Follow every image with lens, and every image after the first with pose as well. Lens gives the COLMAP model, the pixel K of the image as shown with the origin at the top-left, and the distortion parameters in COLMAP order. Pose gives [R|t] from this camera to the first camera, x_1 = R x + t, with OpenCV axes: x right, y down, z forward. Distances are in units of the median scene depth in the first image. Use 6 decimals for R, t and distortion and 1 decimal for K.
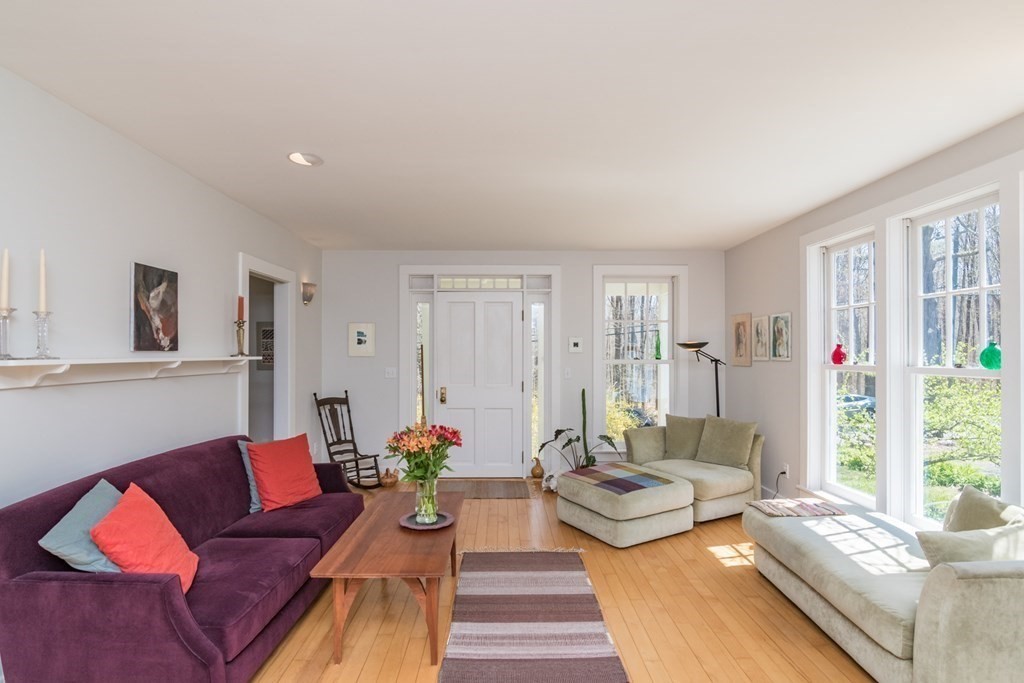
lens RADIAL K [[509.9, 0, 515.2], [0, 509.9, 351.7], [0, 0, 1]] dist [-0.002326, -0.000673]
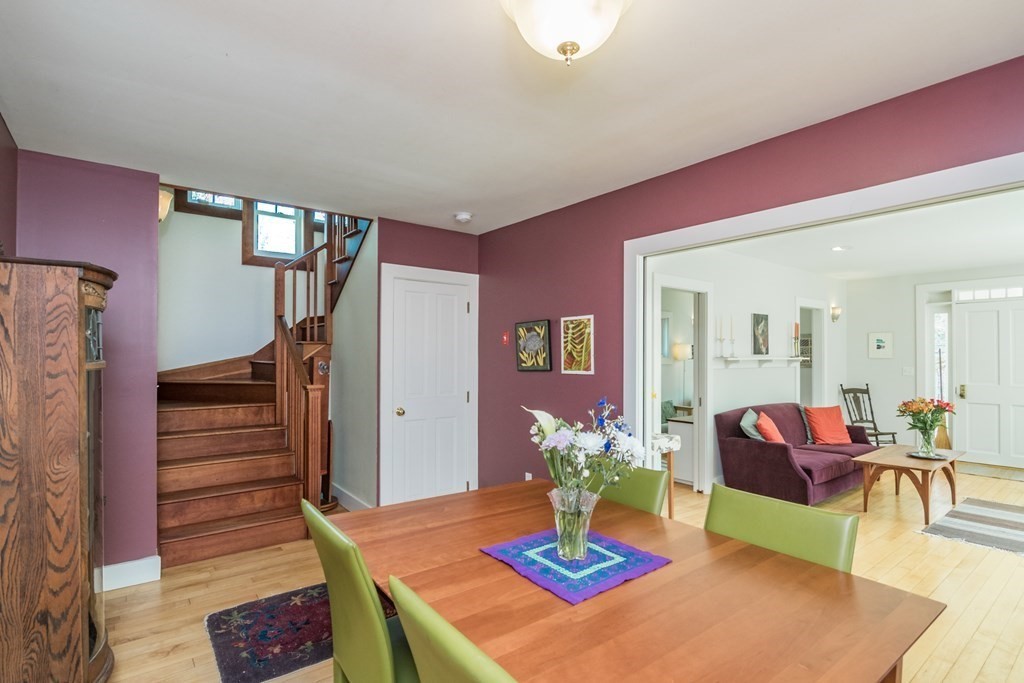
lens RADIAL K [[501.4, 0, 493.5], [0, 501.4, 351.9], [0, 0, 1]] dist [-0.012540, -0.000839]
pose [[0.577001, -0.007726, -0.816707, 0.202194], [0.001883, 0.999965, -0.008130, 0.001101], [0.816741, 0.003153, 0.576996, -0.659897]]
